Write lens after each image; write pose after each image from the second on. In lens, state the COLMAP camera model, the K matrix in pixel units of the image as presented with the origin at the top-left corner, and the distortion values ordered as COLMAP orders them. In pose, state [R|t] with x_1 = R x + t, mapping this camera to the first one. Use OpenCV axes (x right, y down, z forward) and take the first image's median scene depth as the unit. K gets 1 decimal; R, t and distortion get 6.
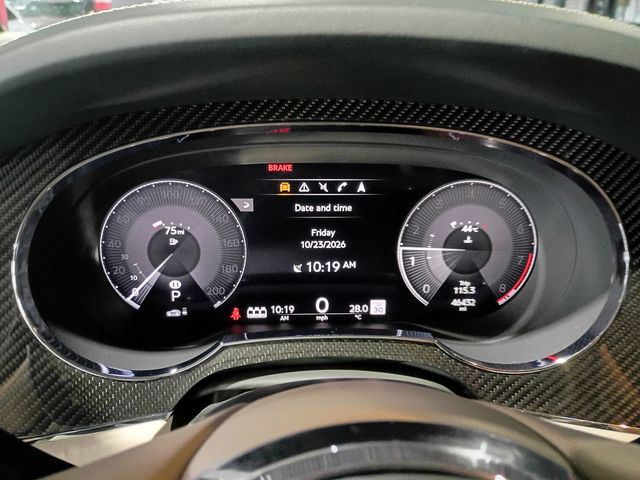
lens RADIAL K [[551.1, 0, 320.3], [0, 551.1, 236.6], [0, 0, 1]] dist [0.067276, -0.096335]
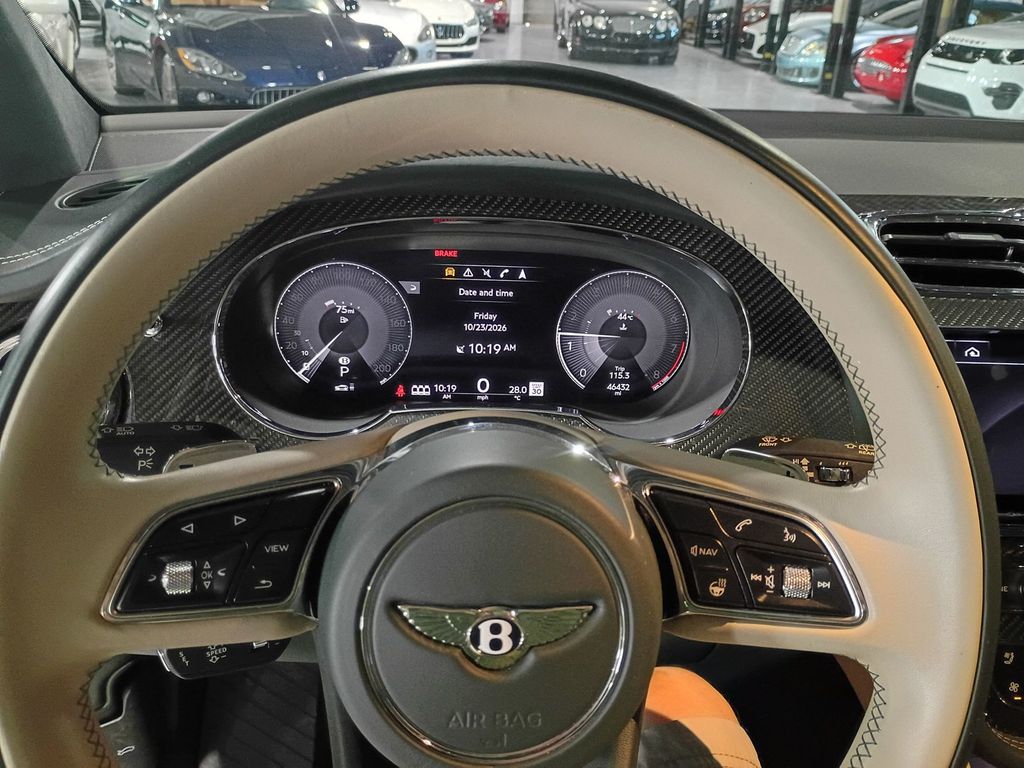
lens RADIAL K [[881.7, 0, 512.5], [0, 881.7, 378.6], [0, 0, 1]] dist [0.067276, -0.096335]
pose [[0.999525, 0.030793, 0.001578, 0.057653], [-0.030831, 0.997518, 0.063303, 0.003693], [0.000375, -0.063321, 0.997993, -0.685598]]
